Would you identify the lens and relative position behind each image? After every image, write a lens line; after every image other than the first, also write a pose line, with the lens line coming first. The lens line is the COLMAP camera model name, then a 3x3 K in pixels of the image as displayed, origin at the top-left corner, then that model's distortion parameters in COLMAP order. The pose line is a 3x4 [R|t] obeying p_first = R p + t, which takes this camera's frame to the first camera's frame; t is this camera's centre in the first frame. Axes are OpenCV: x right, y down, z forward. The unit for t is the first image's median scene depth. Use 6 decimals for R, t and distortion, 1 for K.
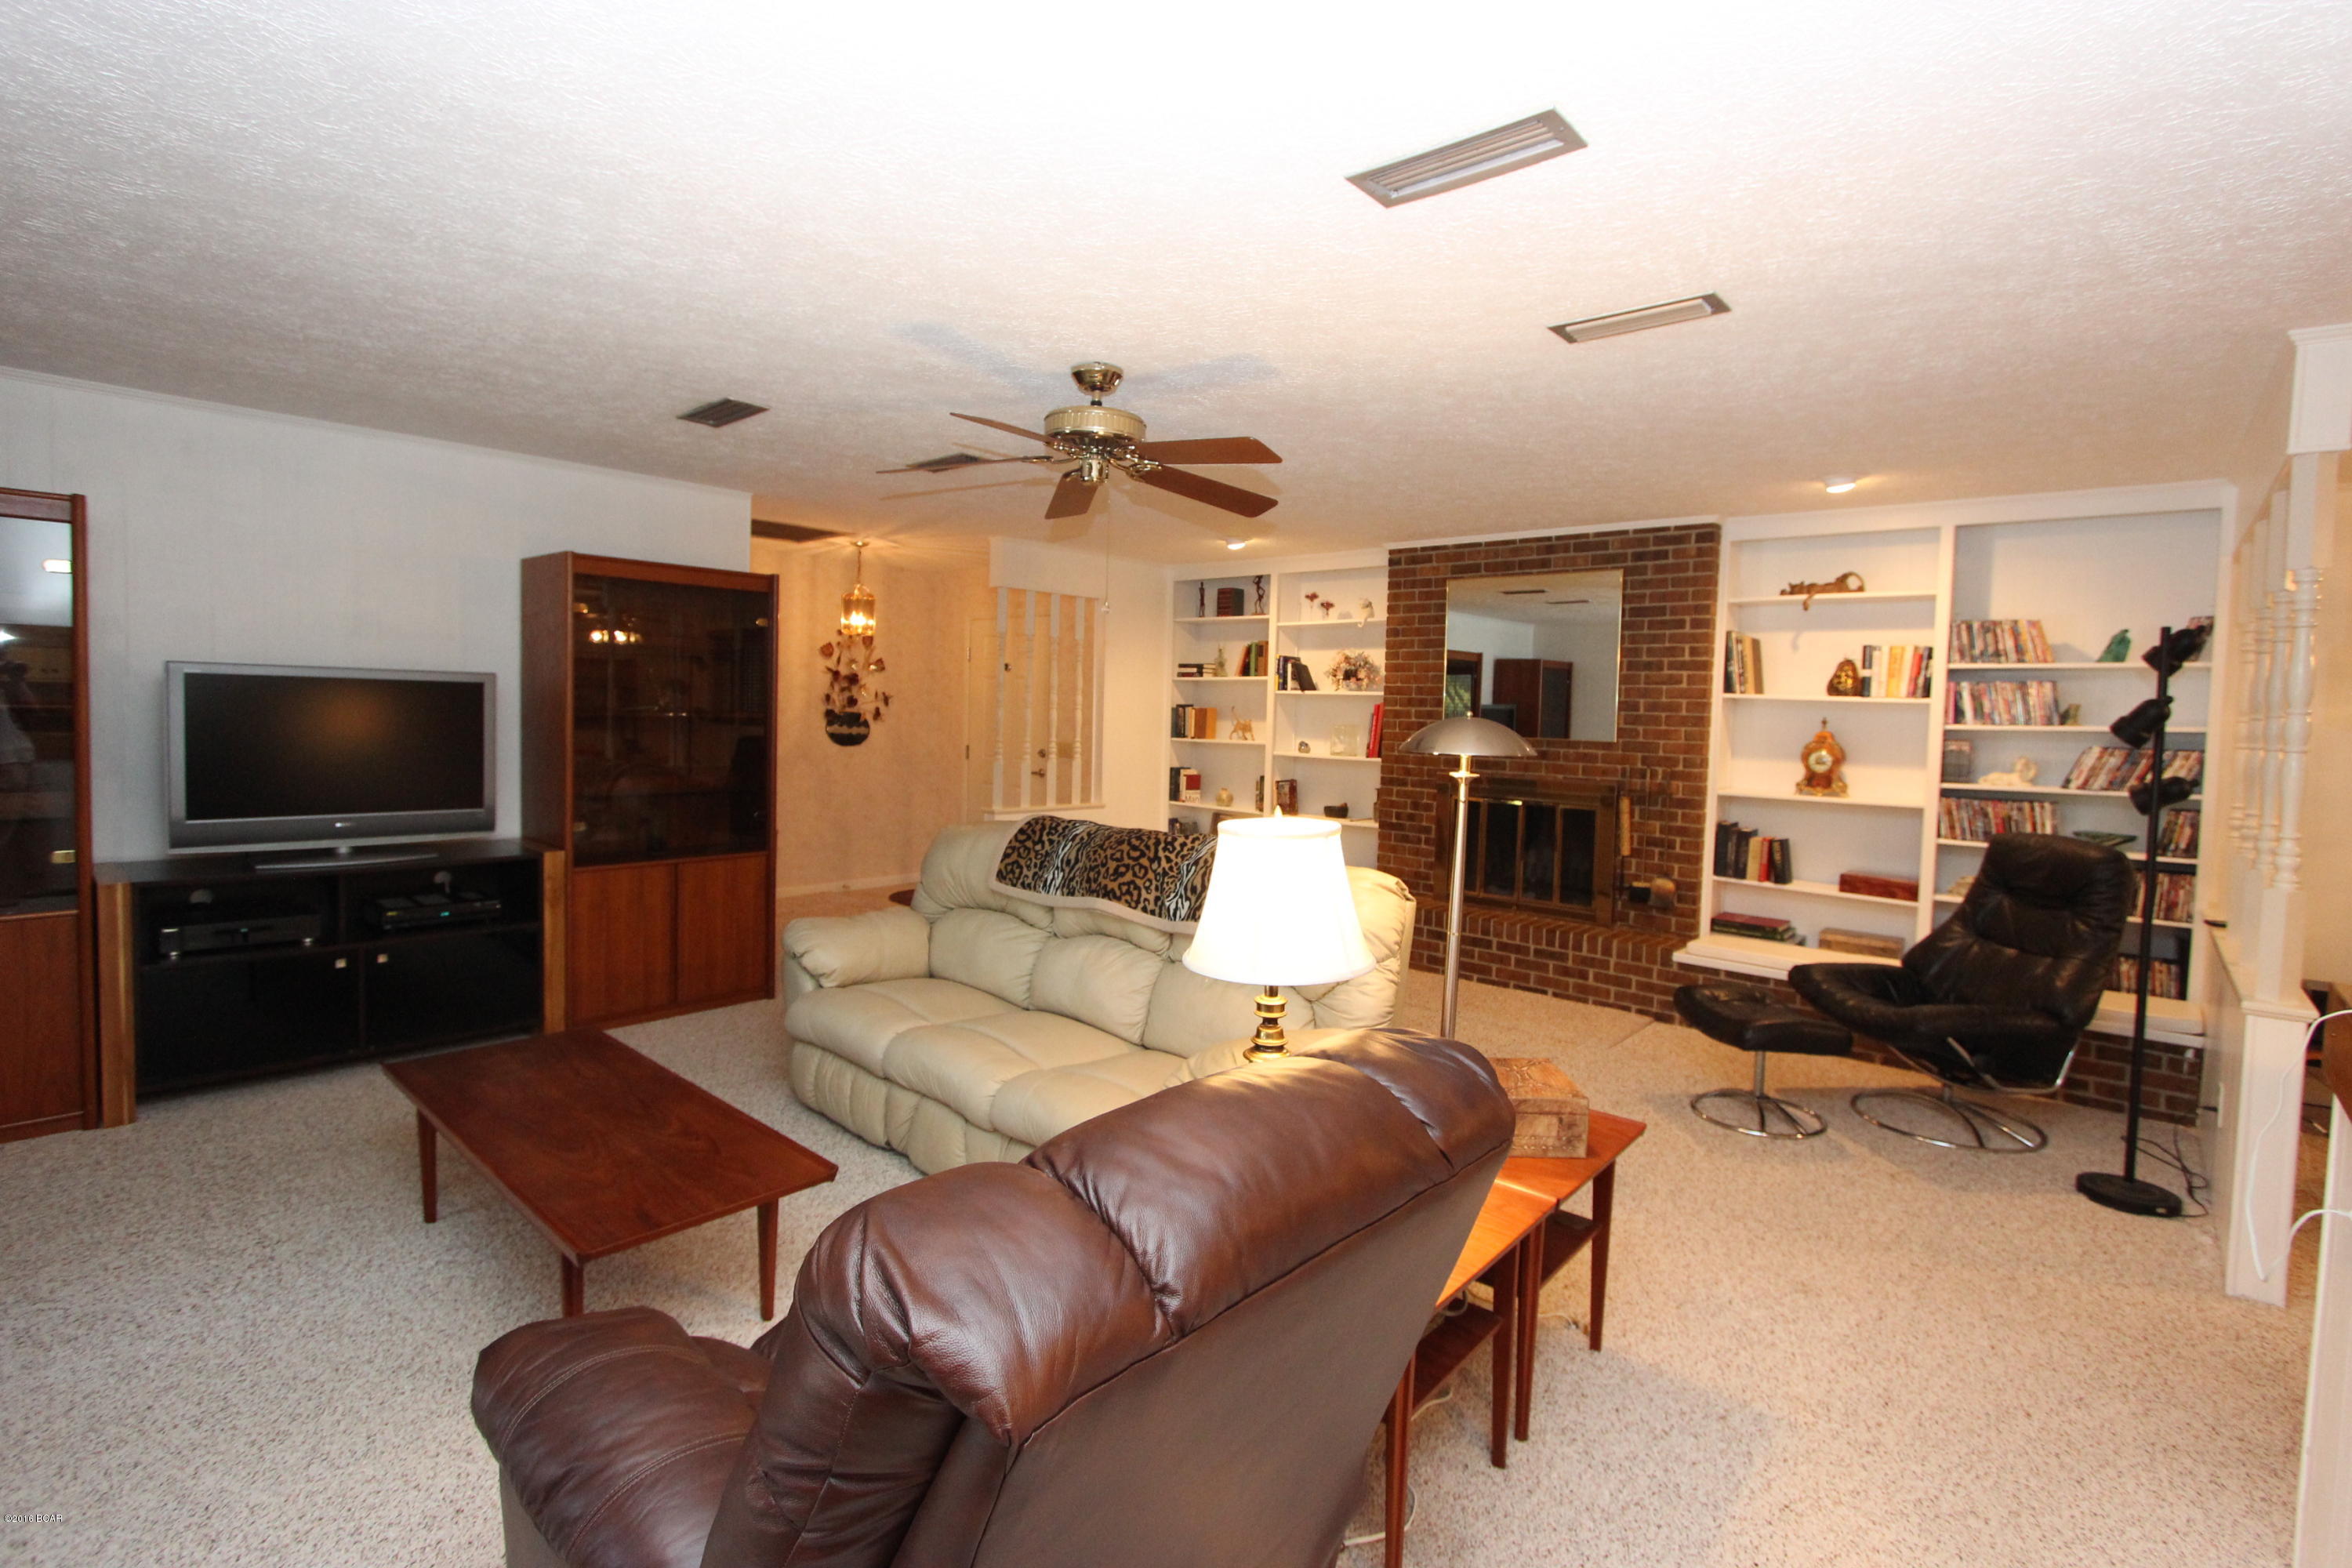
lens RADIAL K [[1092.2, 0, 1197.3], [0, 1092.2, 757.7], [0, 0, 1]] dist [-0.004003, 0.000485]
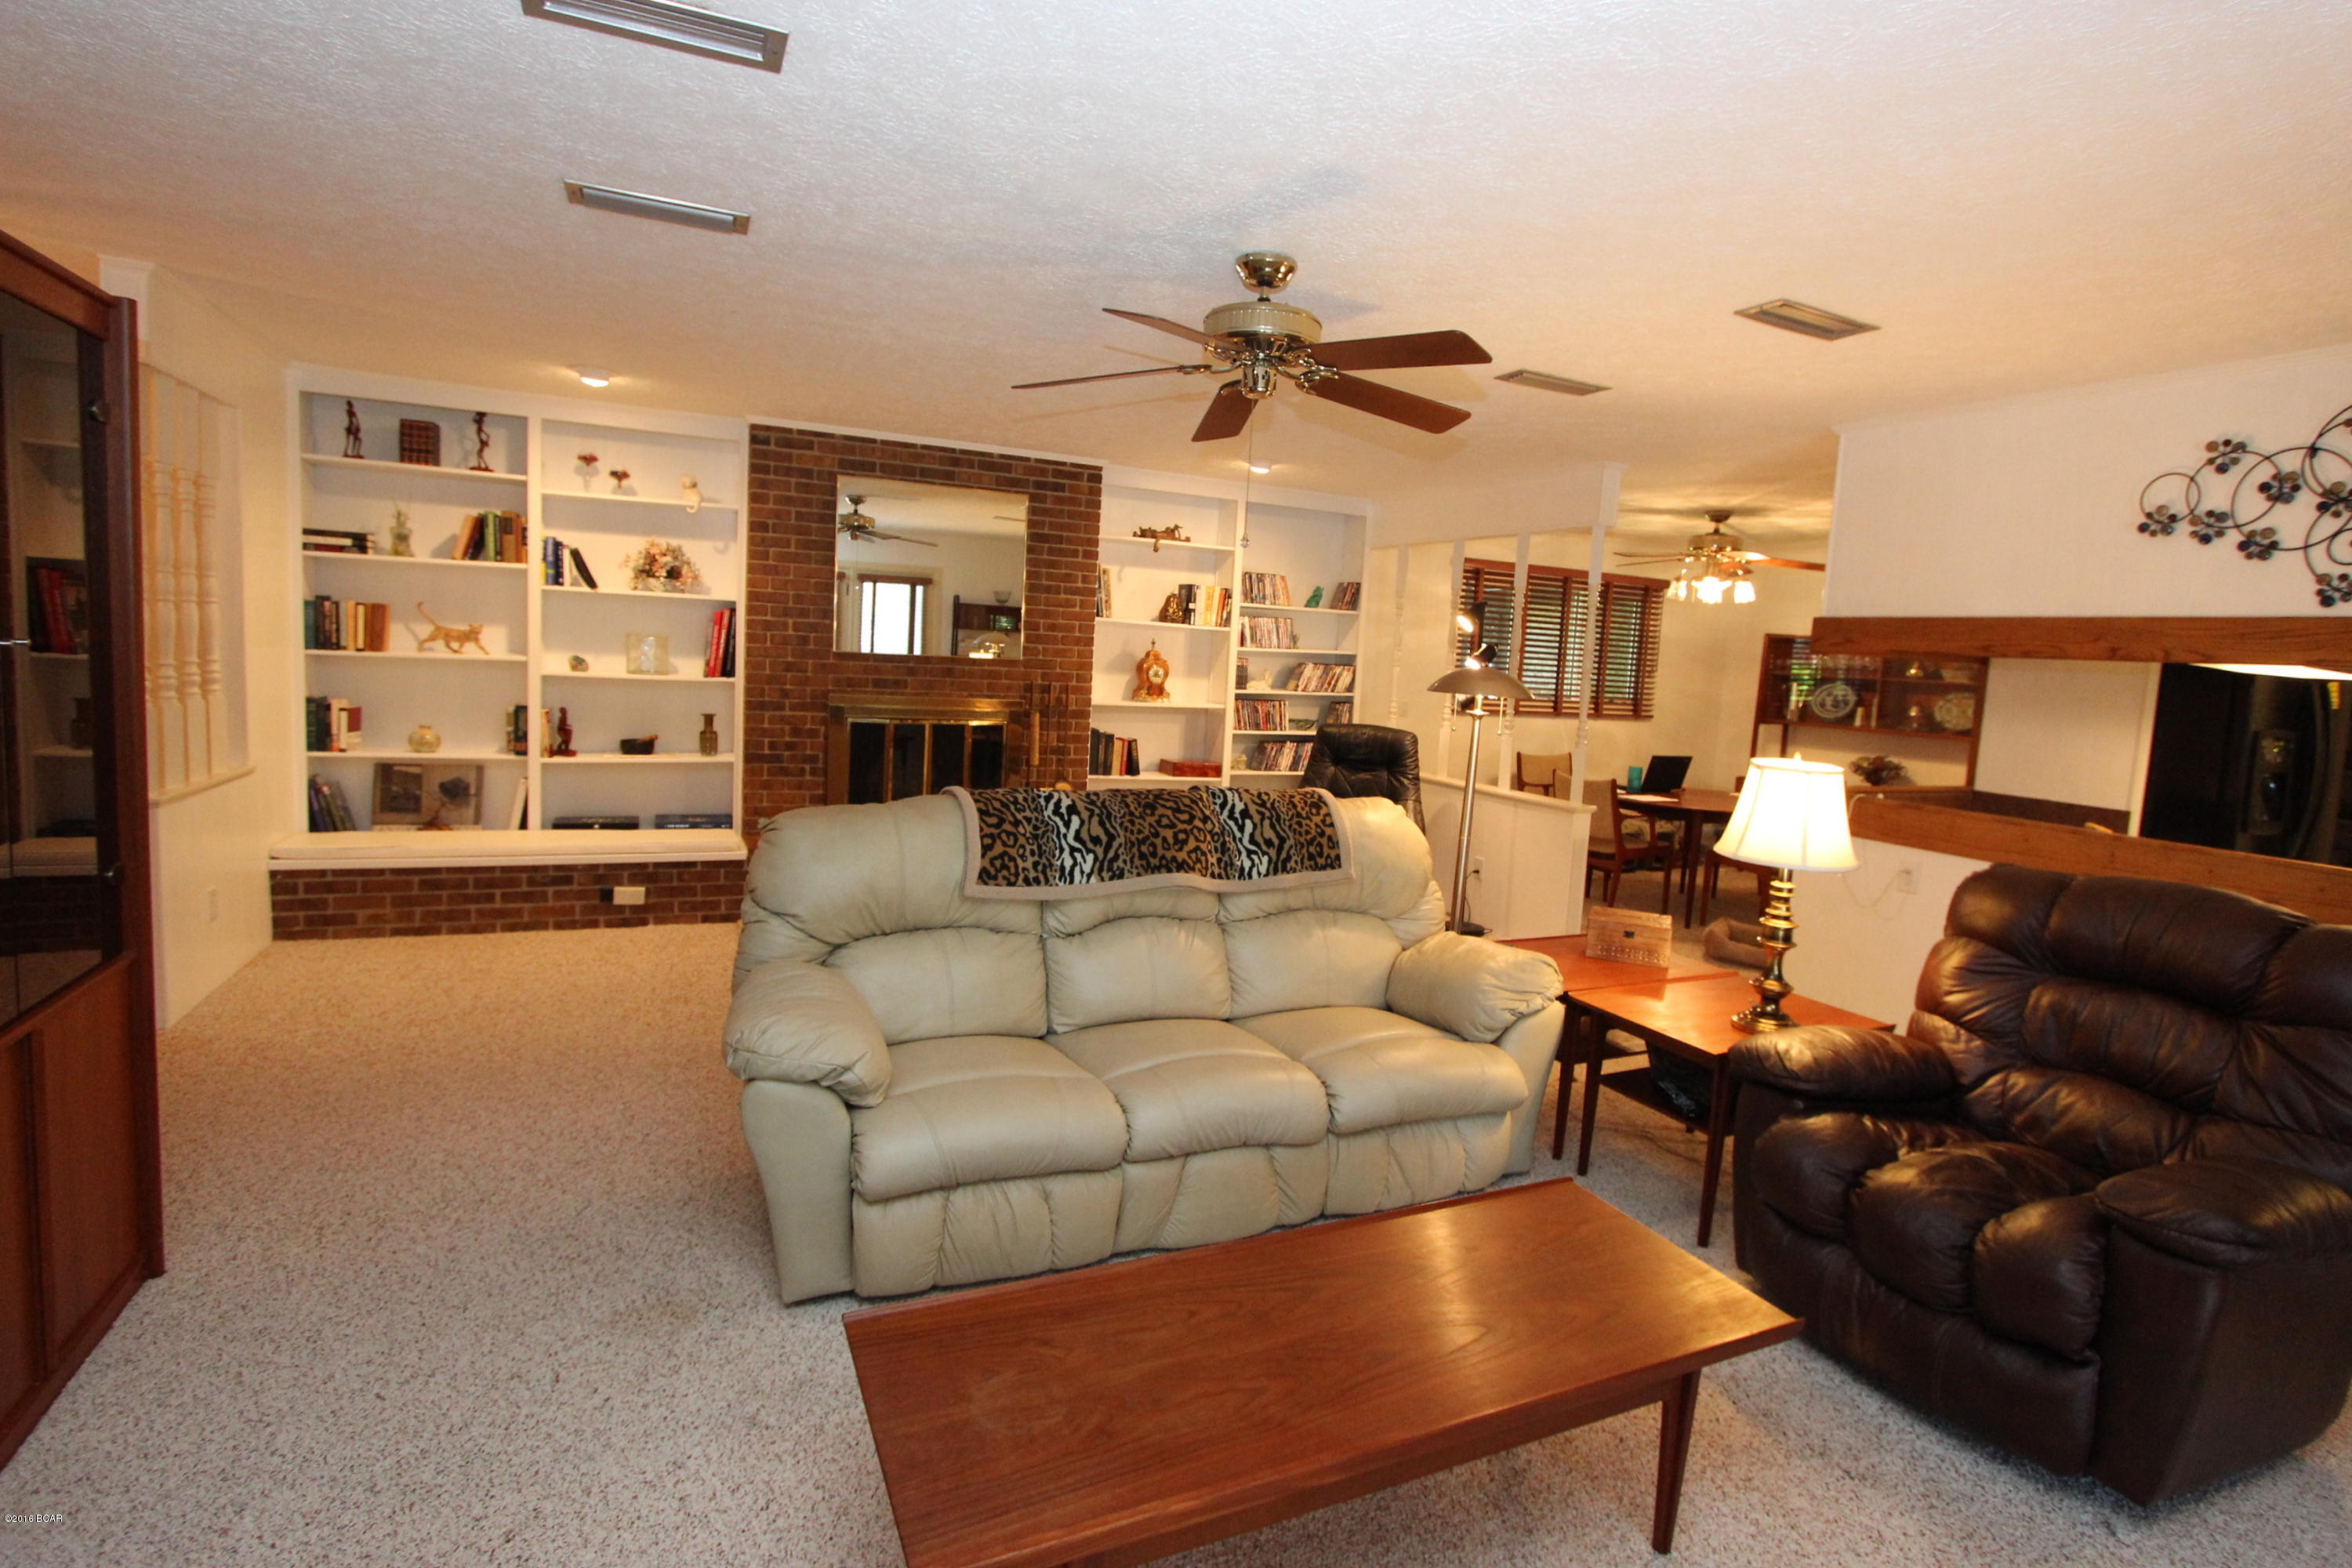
lens RADIAL K [[1150.9, 0, 1175.6], [0, 1150.9, 756.1], [0, 0, 1]] dist [-0.003563, 0.000125]
pose [[0.419249, -0.092213, 0.903176, -0.518964], [-0.001981, 0.994733, 0.102481, -0.032769], [-0.907869, -0.044754, 0.416858, 0.357599]]
